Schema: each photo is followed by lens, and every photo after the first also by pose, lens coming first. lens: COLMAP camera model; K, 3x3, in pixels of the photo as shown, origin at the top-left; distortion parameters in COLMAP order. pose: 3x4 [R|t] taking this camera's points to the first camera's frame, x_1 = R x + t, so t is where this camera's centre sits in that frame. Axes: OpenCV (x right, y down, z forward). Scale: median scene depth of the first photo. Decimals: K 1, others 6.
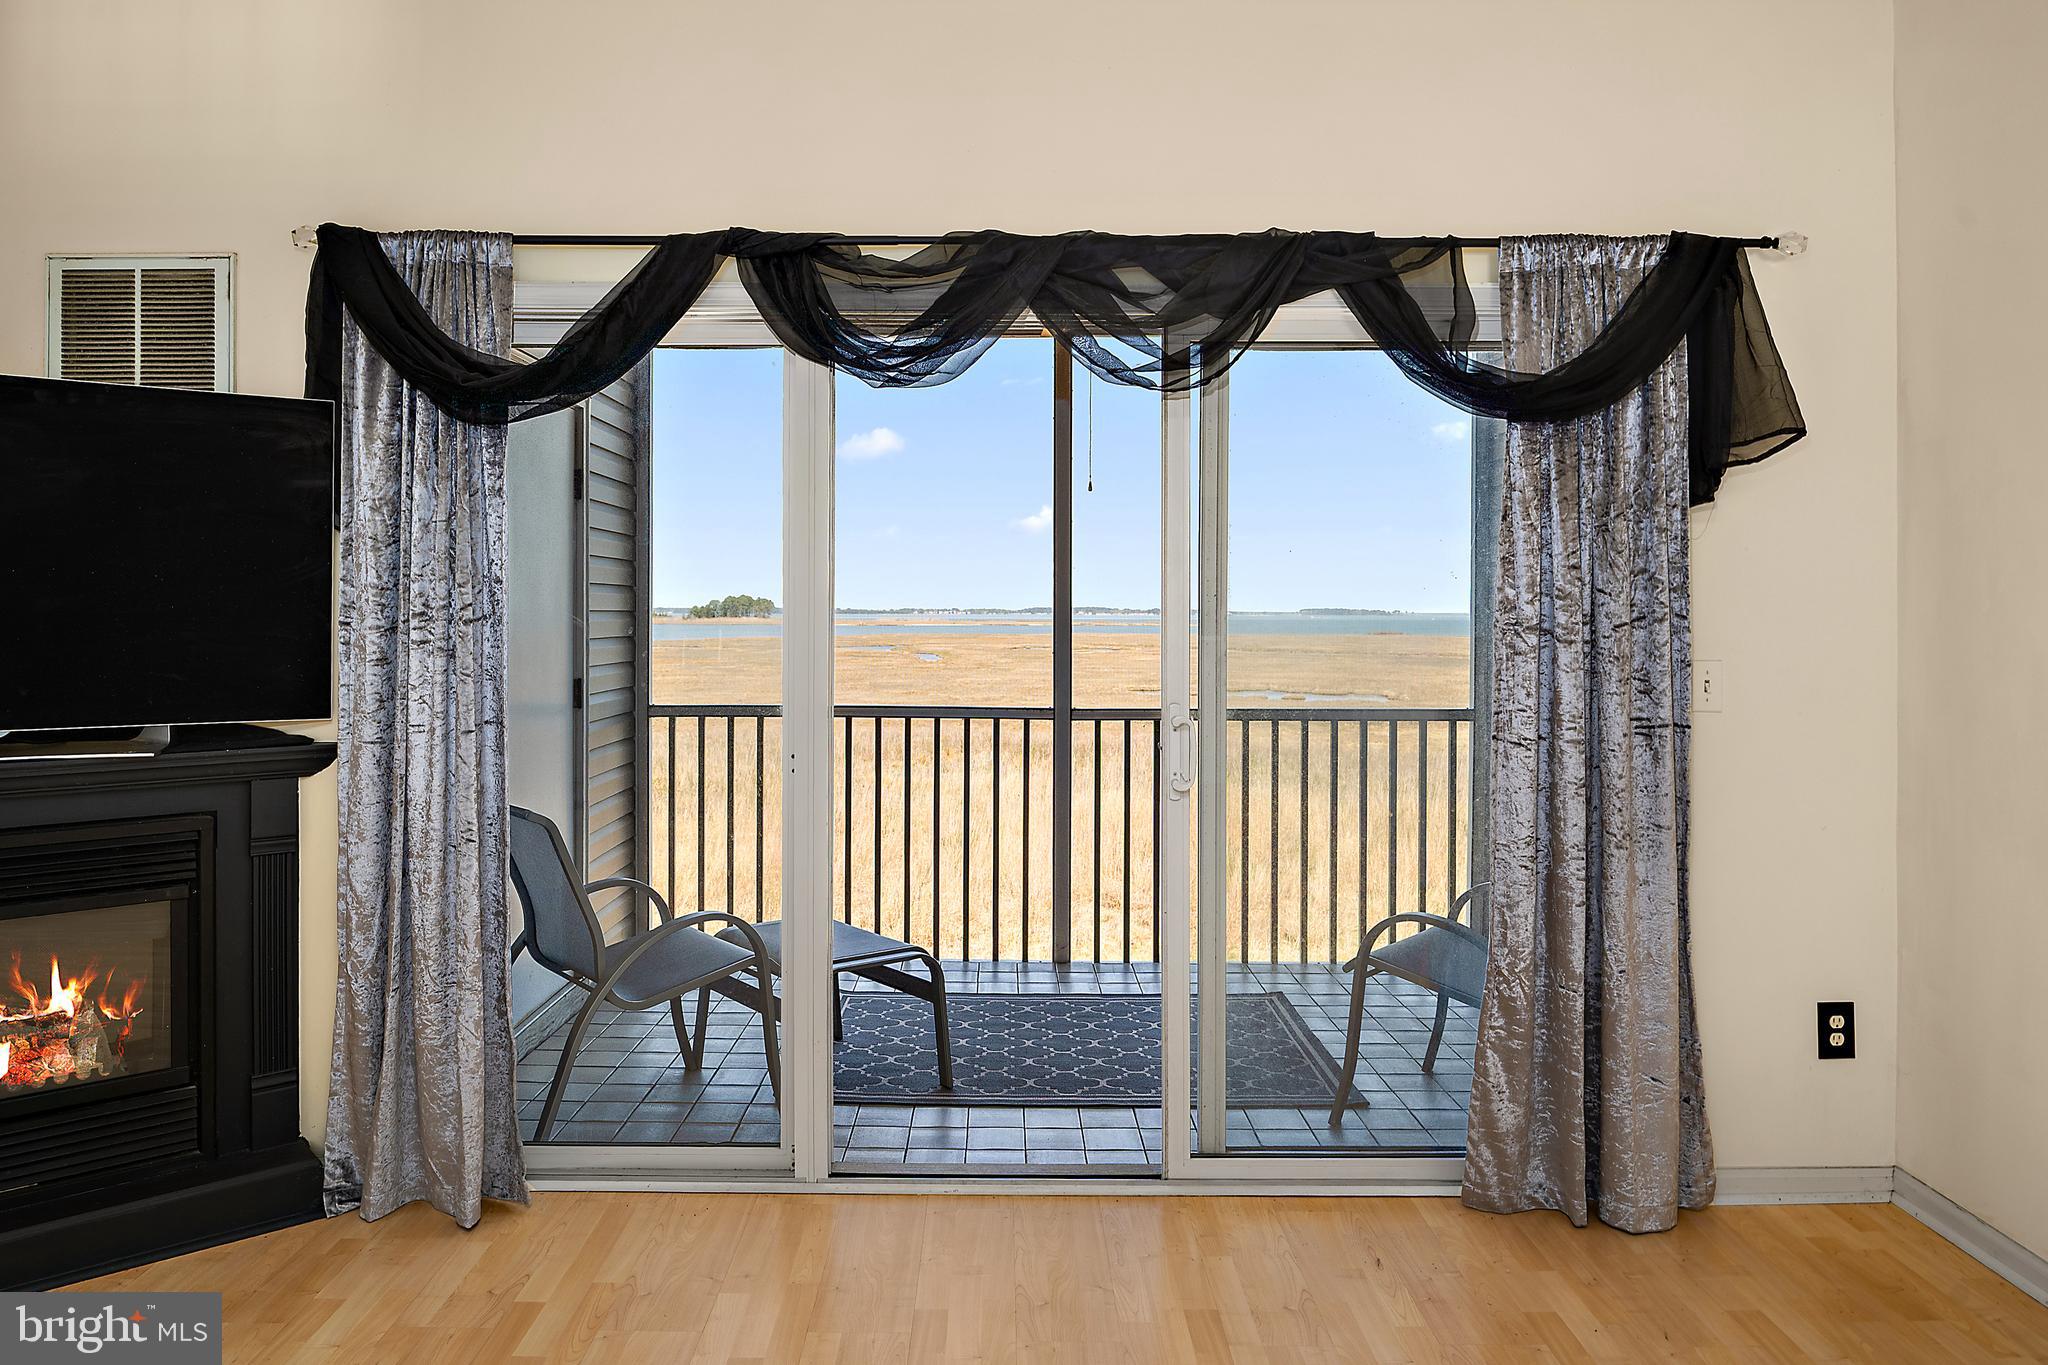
lens RADIAL K [[1321.2, 0, 1010.0], [0, 1321.2, 623.3], [0, 0, 1]] dist [0.002137, 0.001885]
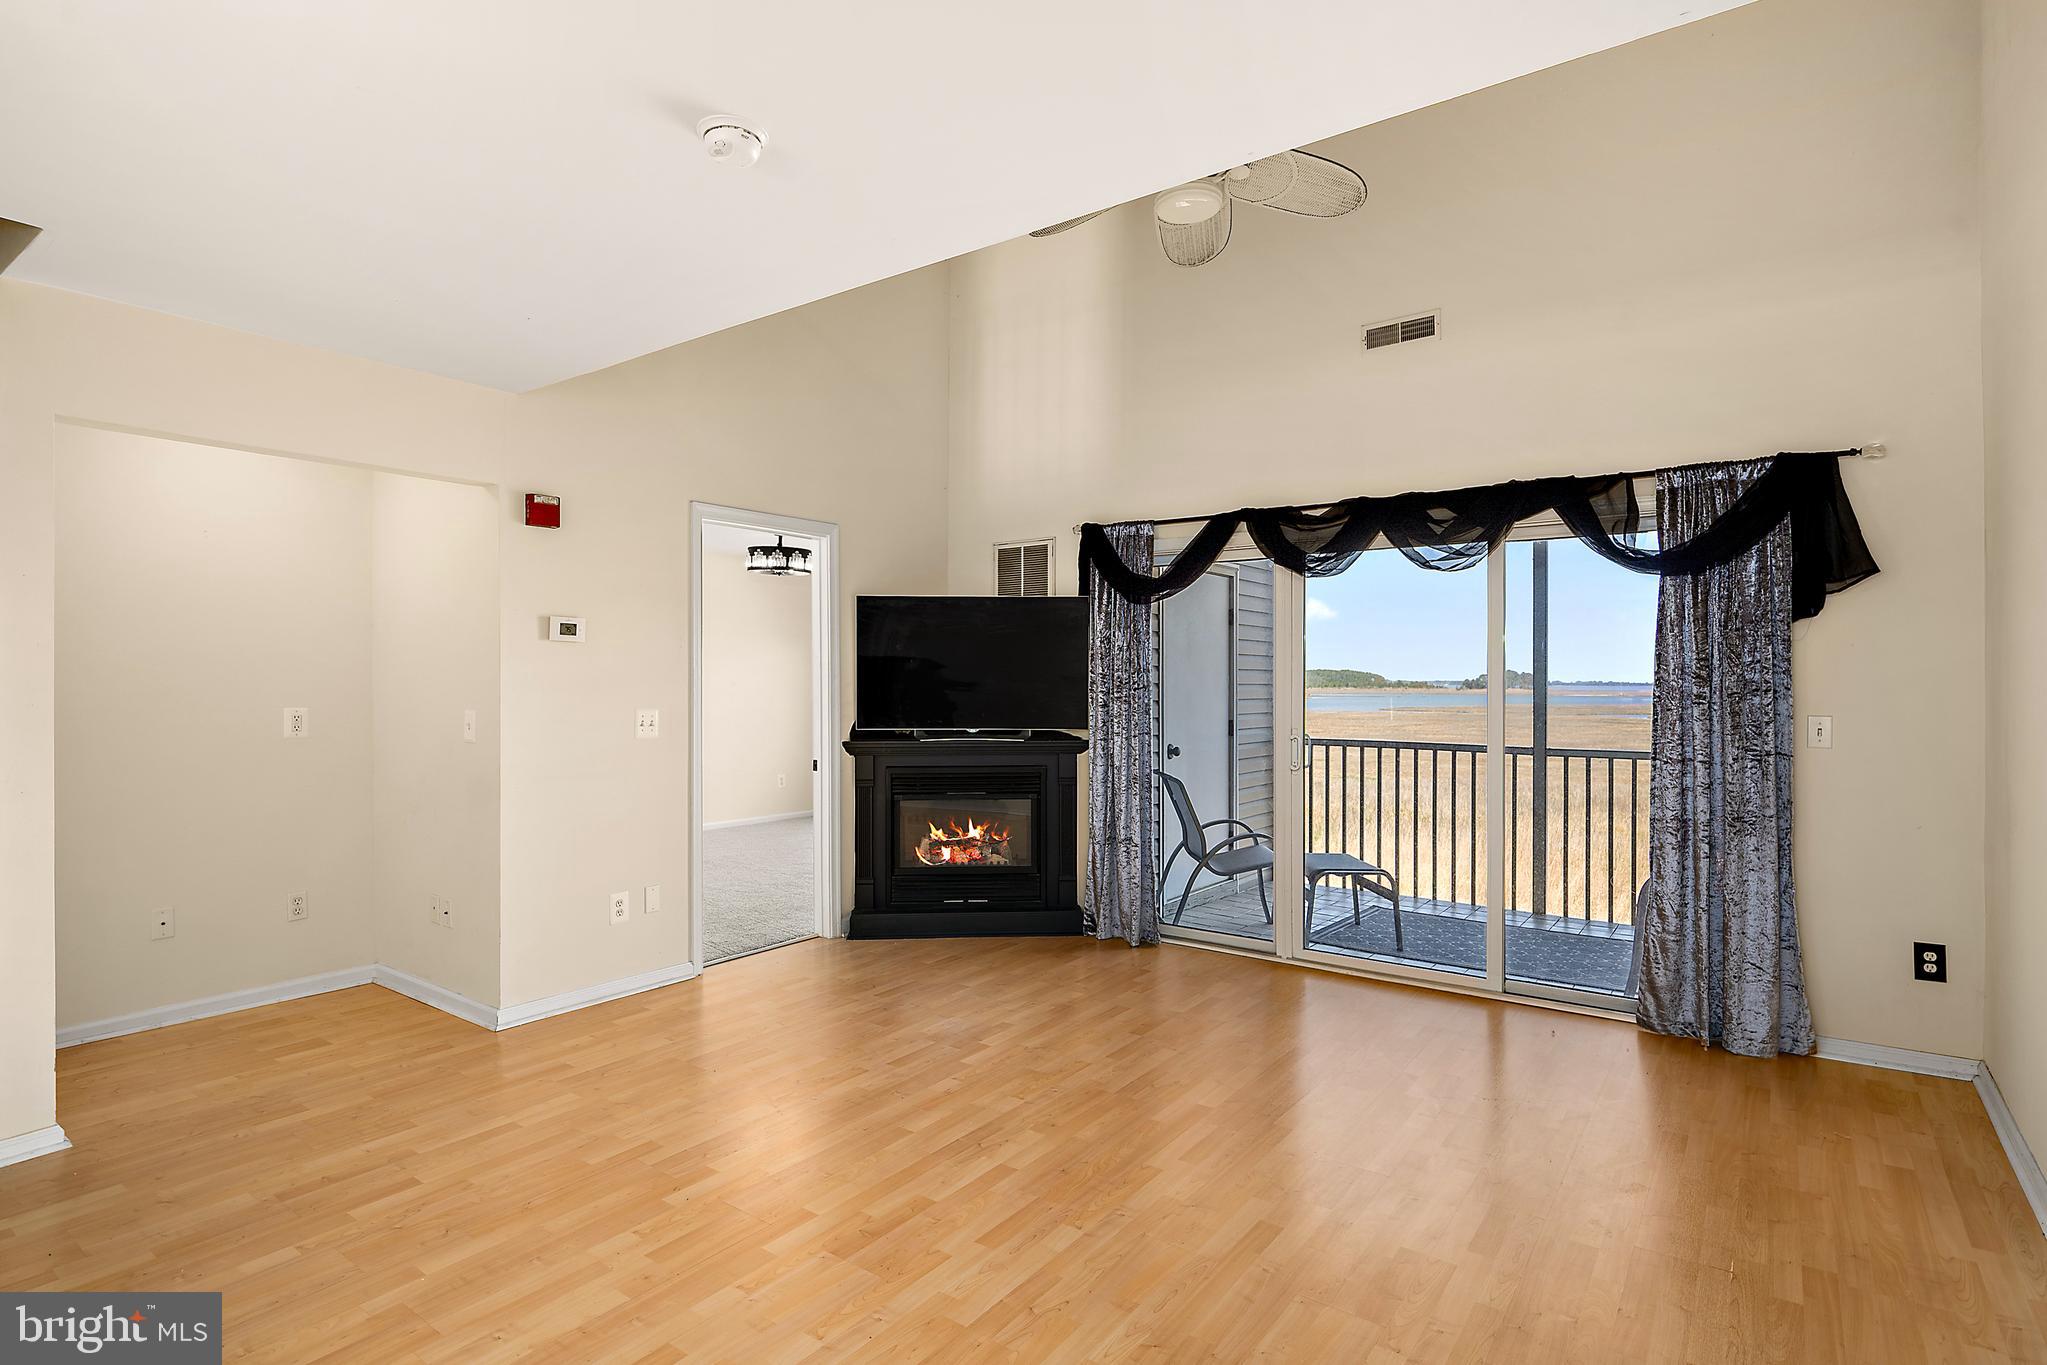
lens RADIAL K [[1044.0, 0, 1023.5], [0, 1044.0, 682.5], [0, 0, 1]] dist [0.003663, 0.000332]
pose [[0.809777, -0.000051, -0.586738, 0.502933], [-0.000227, 1.000000, -0.000400, -0.012146], [0.586738, 0.000458, 0.809776, -0.597925]]
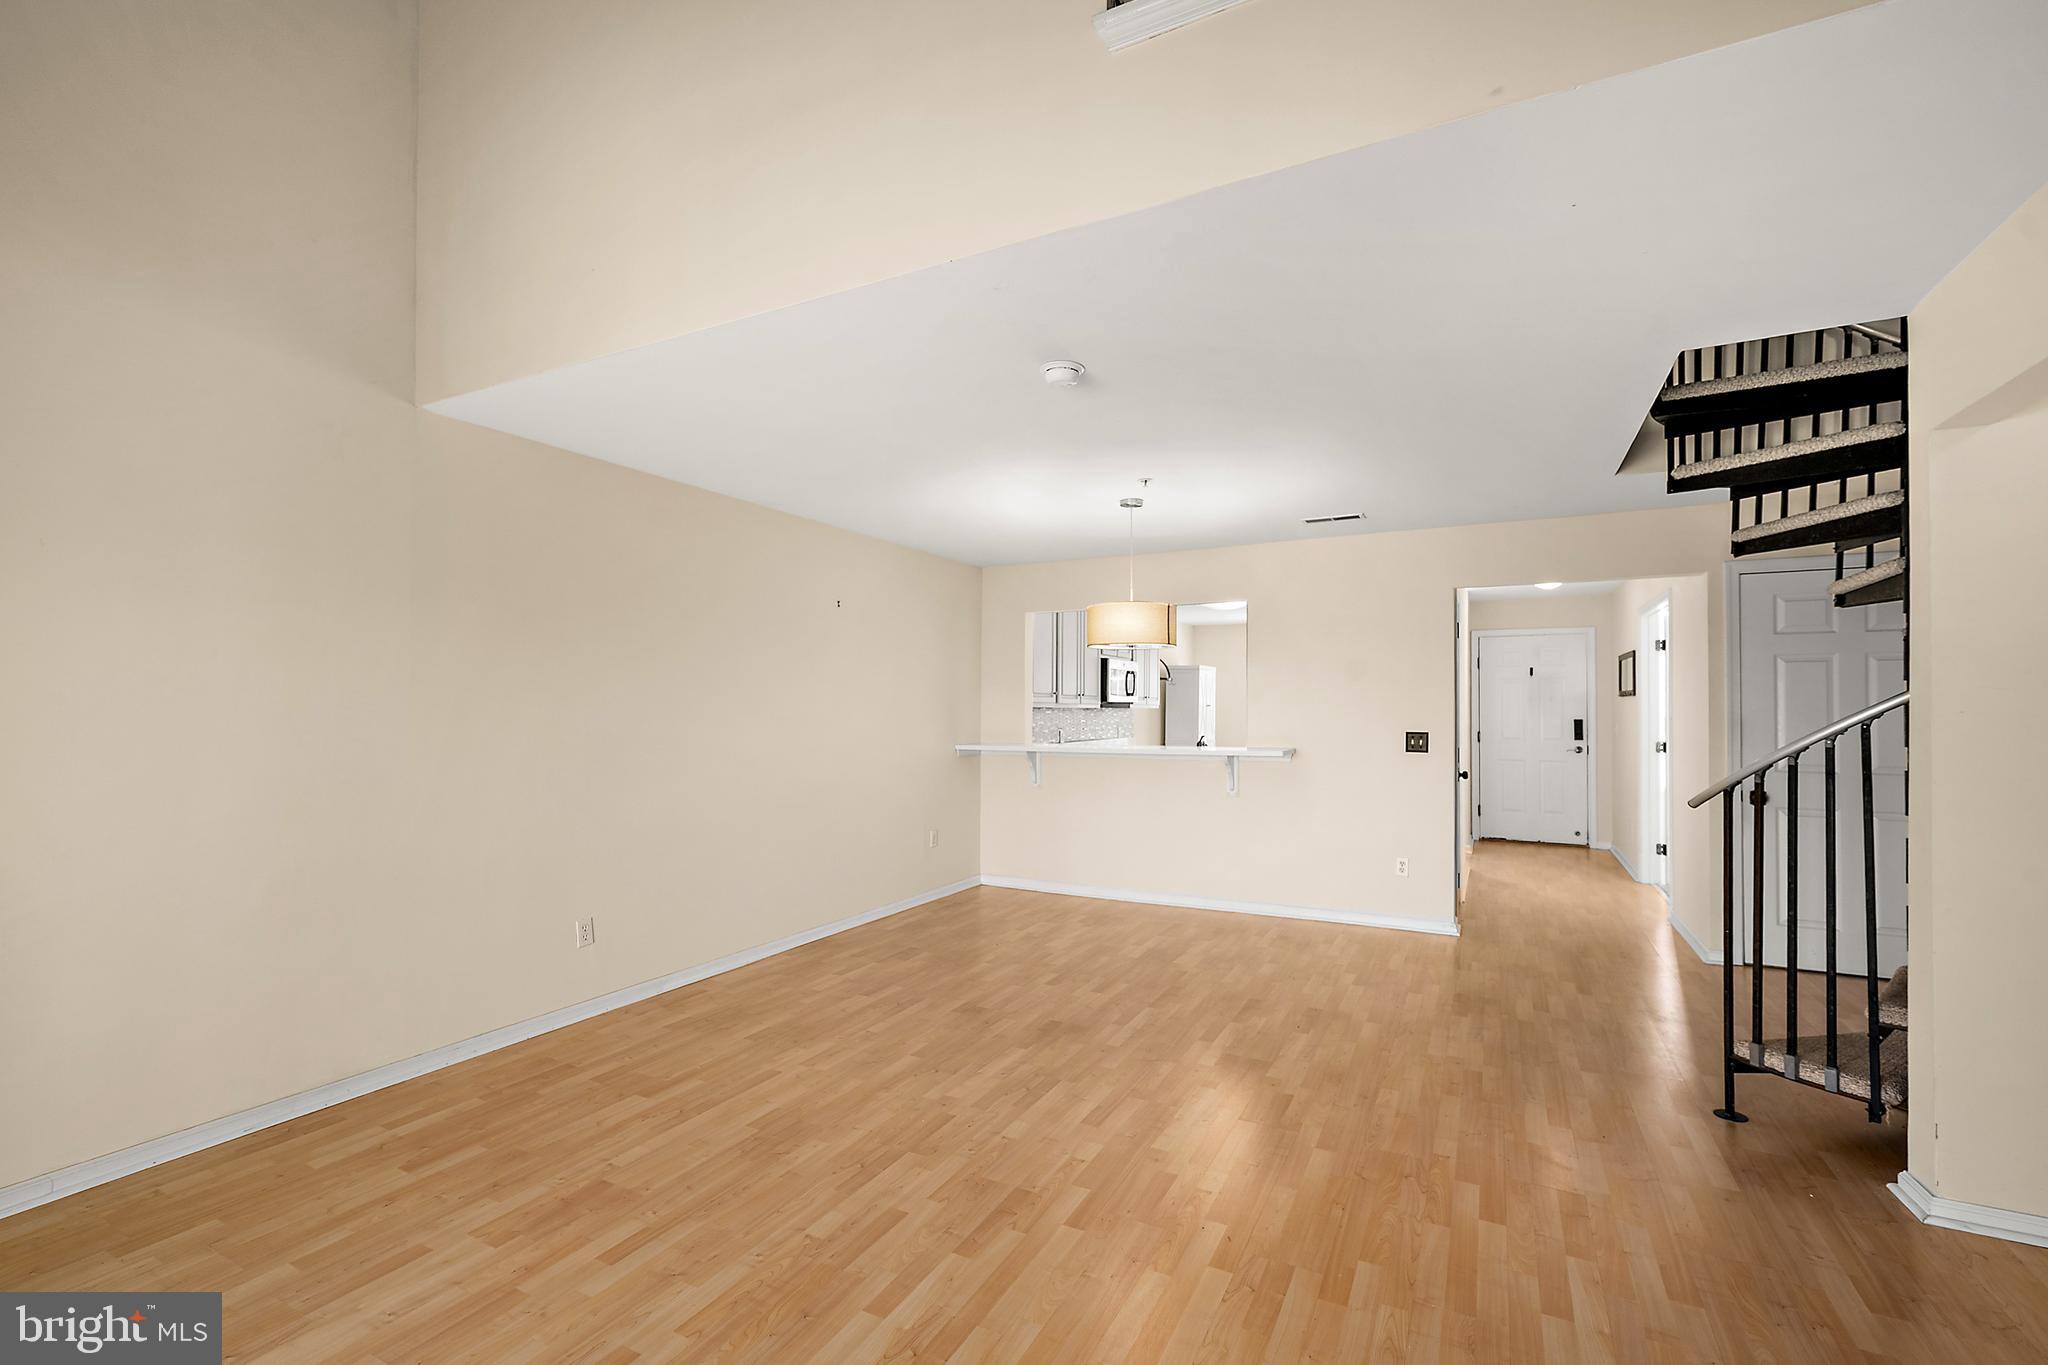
lens RADIAL K [[866.8, 0, 1031.4], [0, 866.8, 700.3], [0, 0, 1]] dist [0.006953, 0.000217]
pose [[-0.884940, 0.000172, 0.465704, -0.519795], [-0.003540, 0.999969, -0.007097, -0.017140], [-0.465691, -0.007929, -0.884912, 0.750715]]
